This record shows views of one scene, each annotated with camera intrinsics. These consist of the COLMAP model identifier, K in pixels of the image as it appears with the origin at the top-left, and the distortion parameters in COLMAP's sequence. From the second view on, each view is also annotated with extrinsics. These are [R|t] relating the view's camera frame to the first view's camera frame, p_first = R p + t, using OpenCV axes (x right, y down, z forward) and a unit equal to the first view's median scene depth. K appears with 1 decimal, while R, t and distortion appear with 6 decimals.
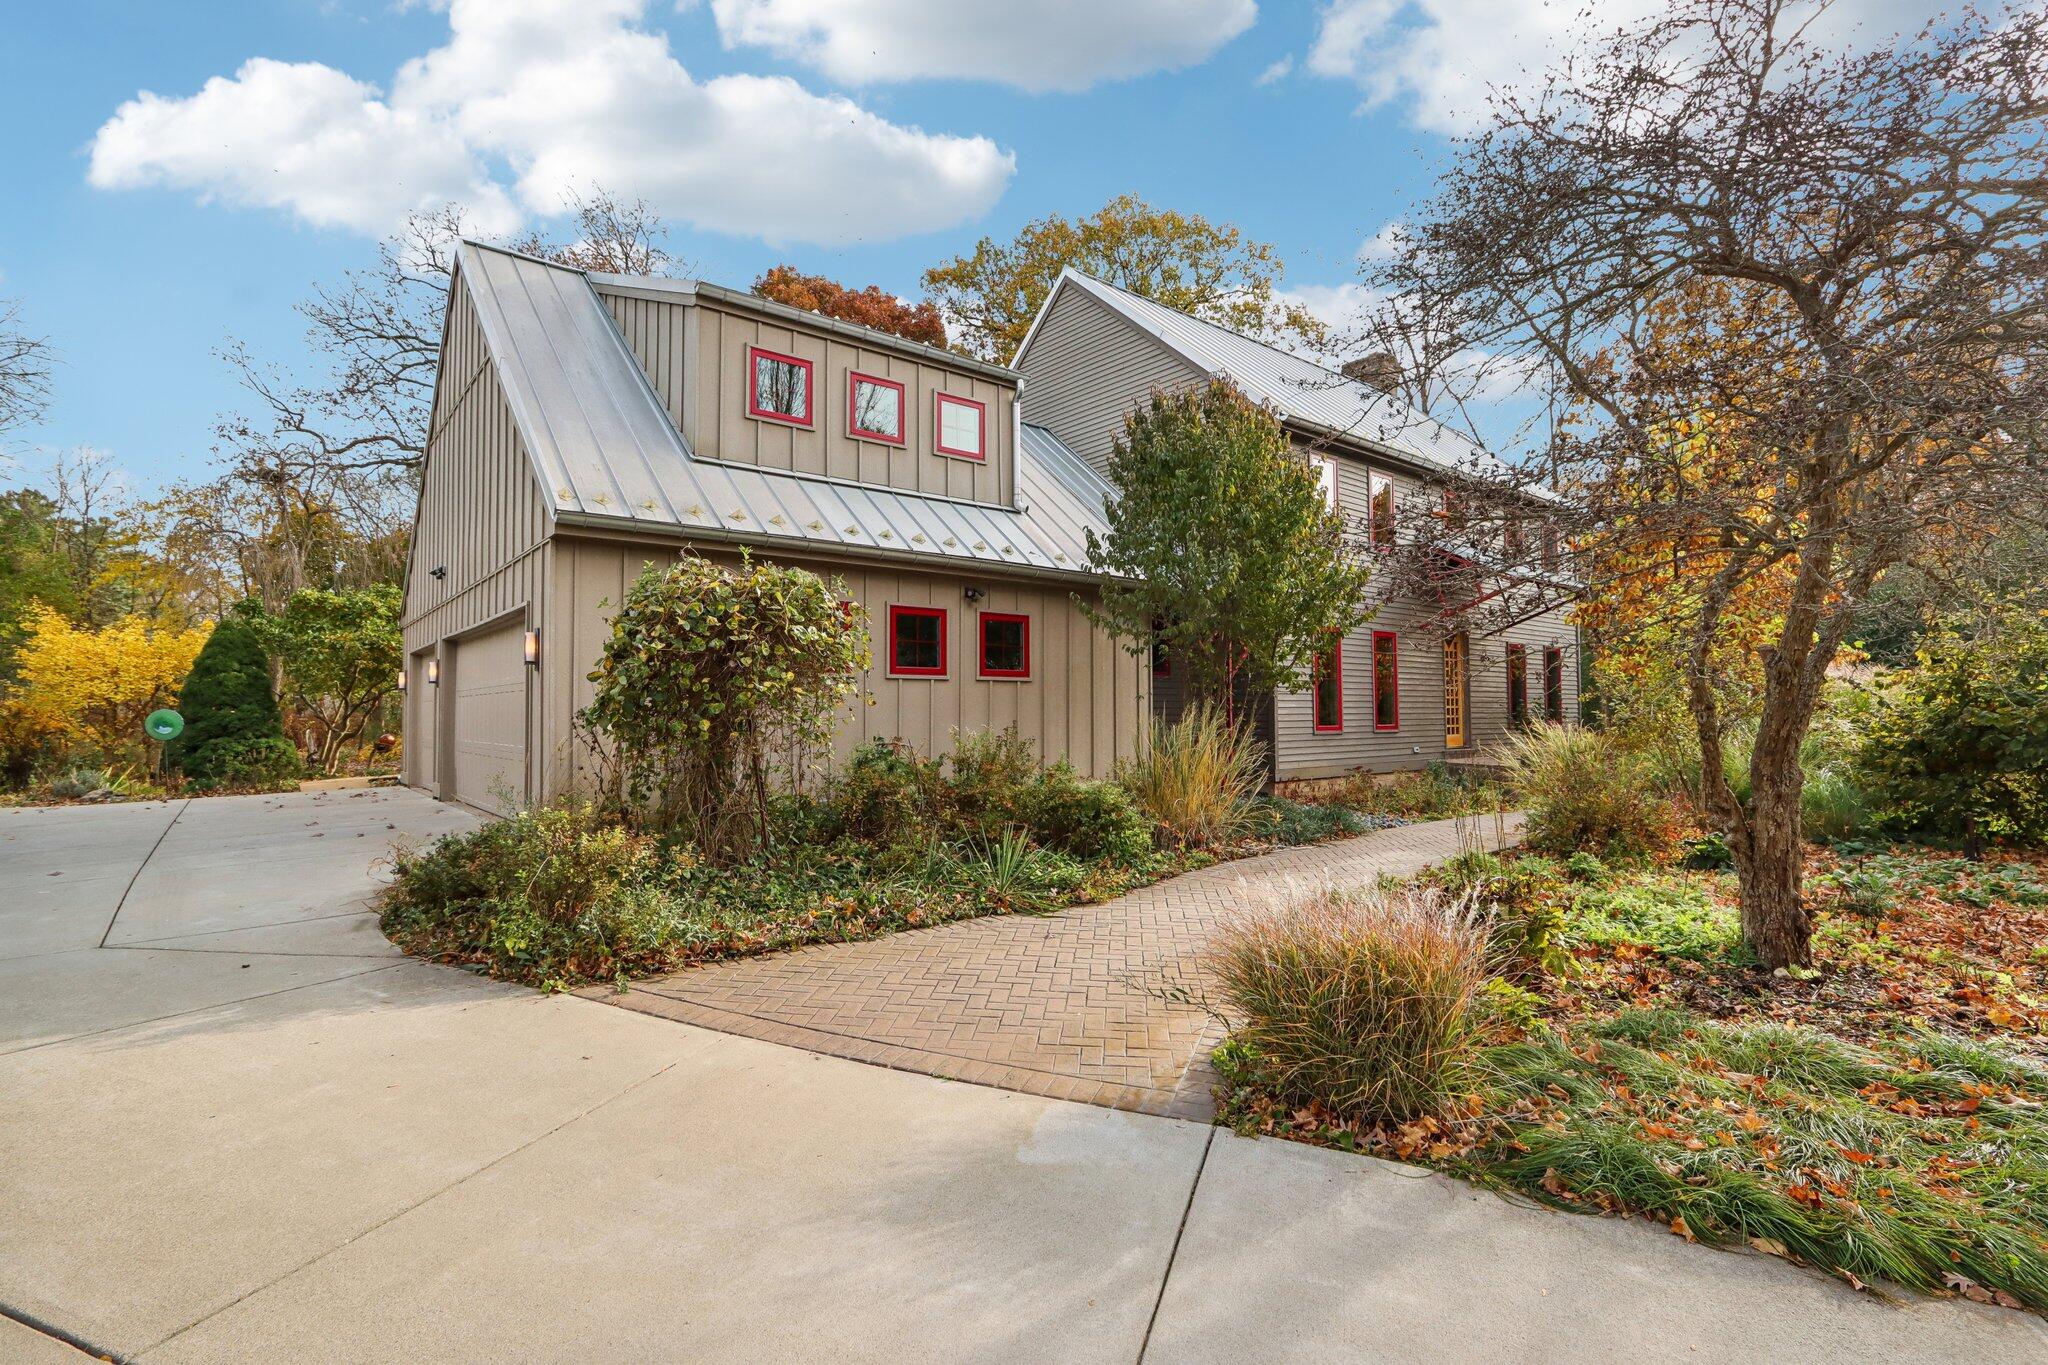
lens RADIAL K [[975.2, 0, 1021.8], [0, 975.2, 677.9], [0, 0, 1]] dist [-0.003427, -0.000169]
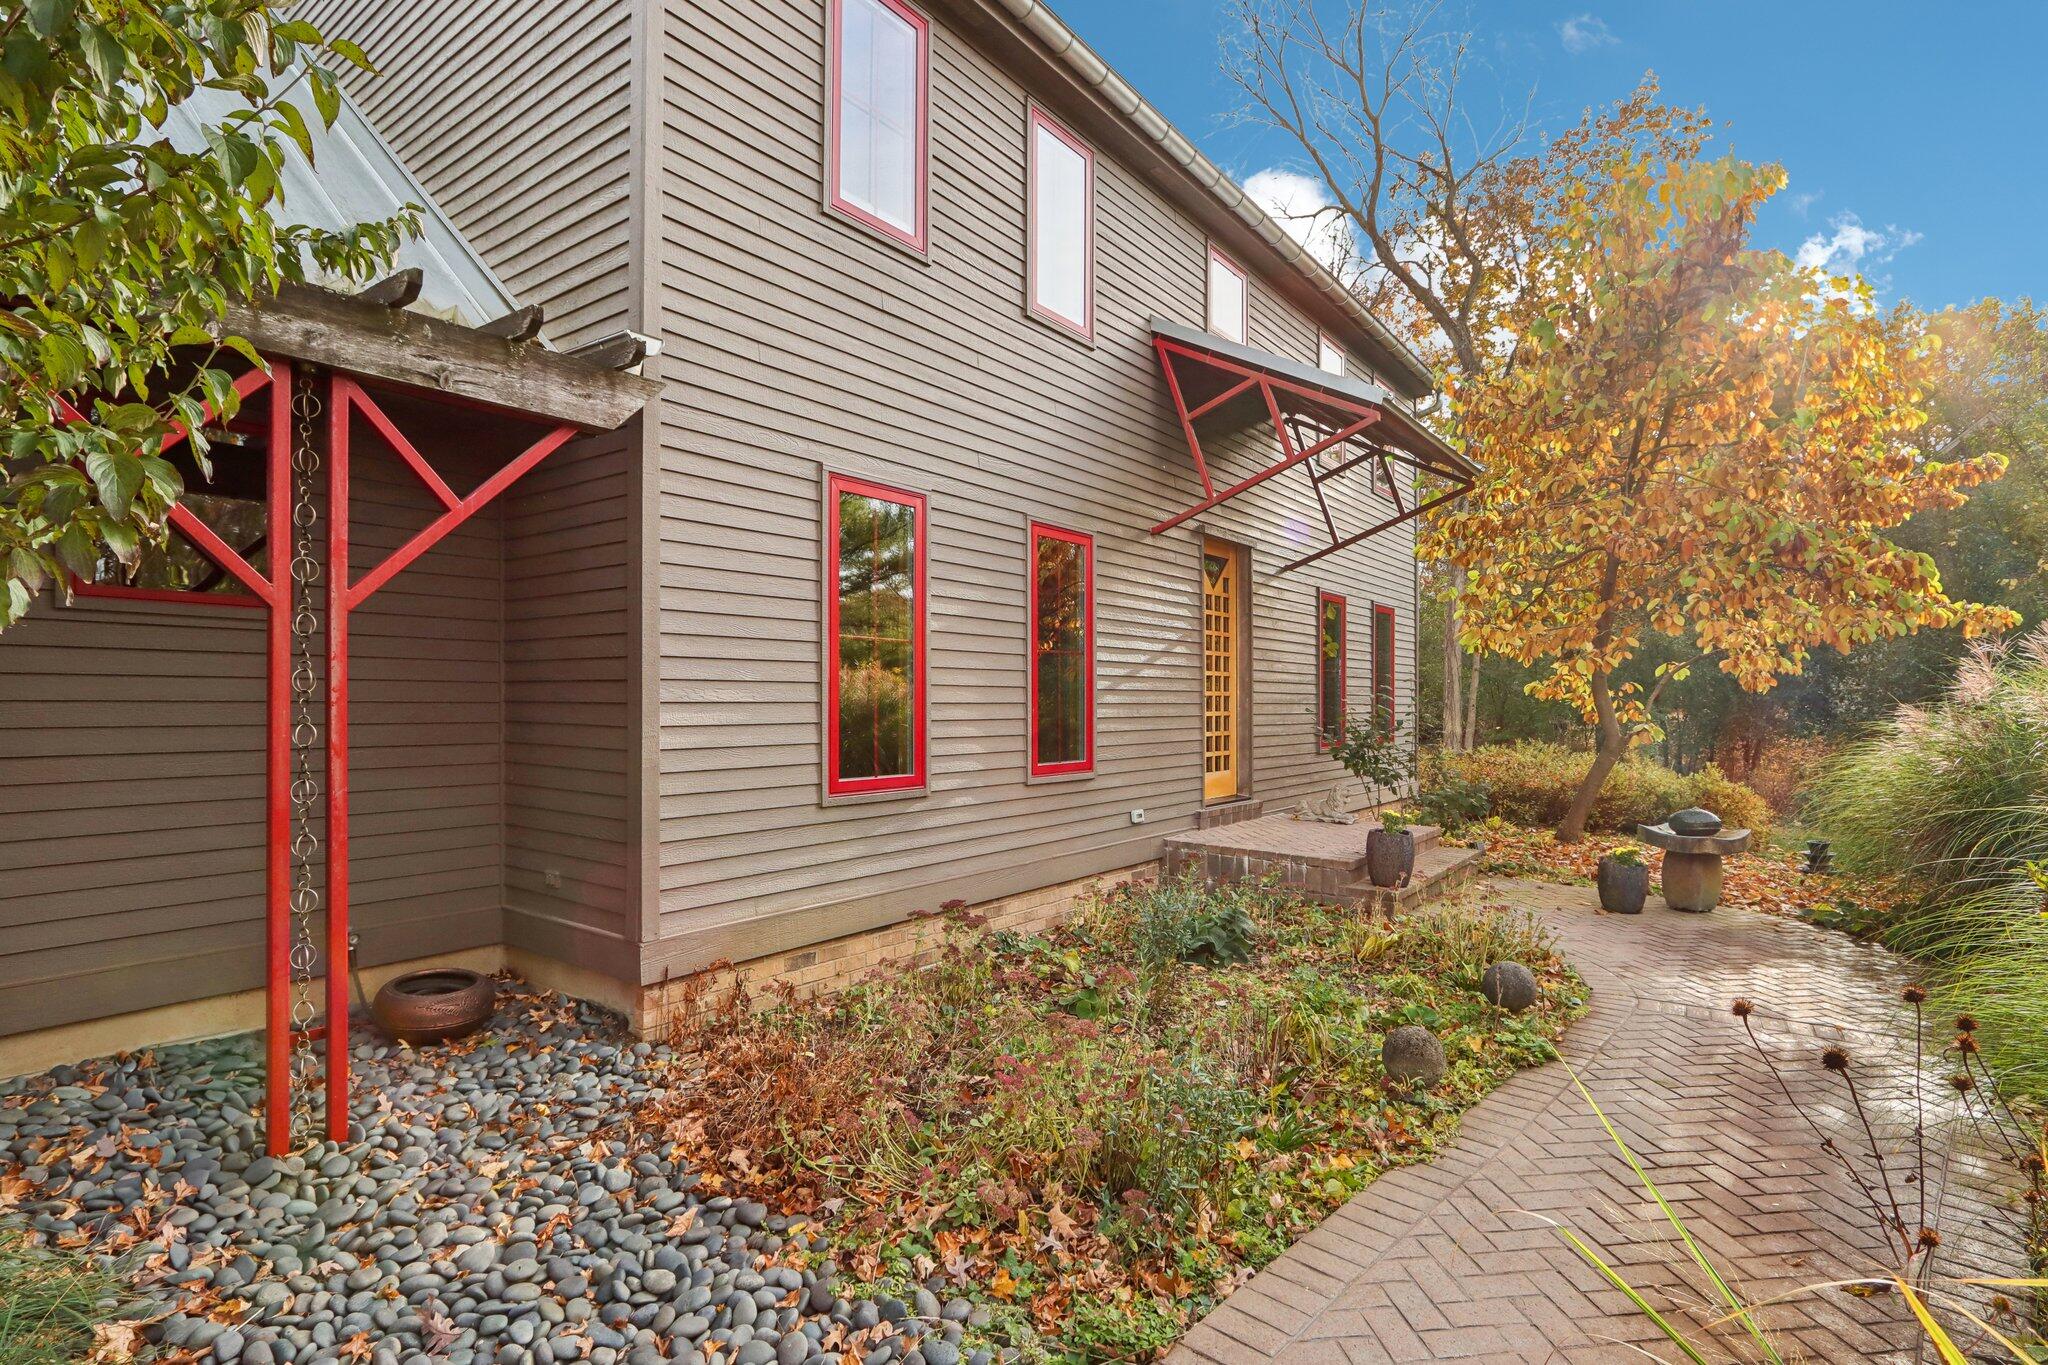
lens RADIAL K [[975.2, 0, 1025.2], [0, 975.2, 686.5], [0, 0, 1]] dist [-0.003427, -0.000169]
pose [[0.974156, 0.012768, 0.225516, 0.243696], [-0.017744, 0.999641, 0.020051, 0.009174], [-0.225179, -0.023535, 0.974033, 0.559635]]
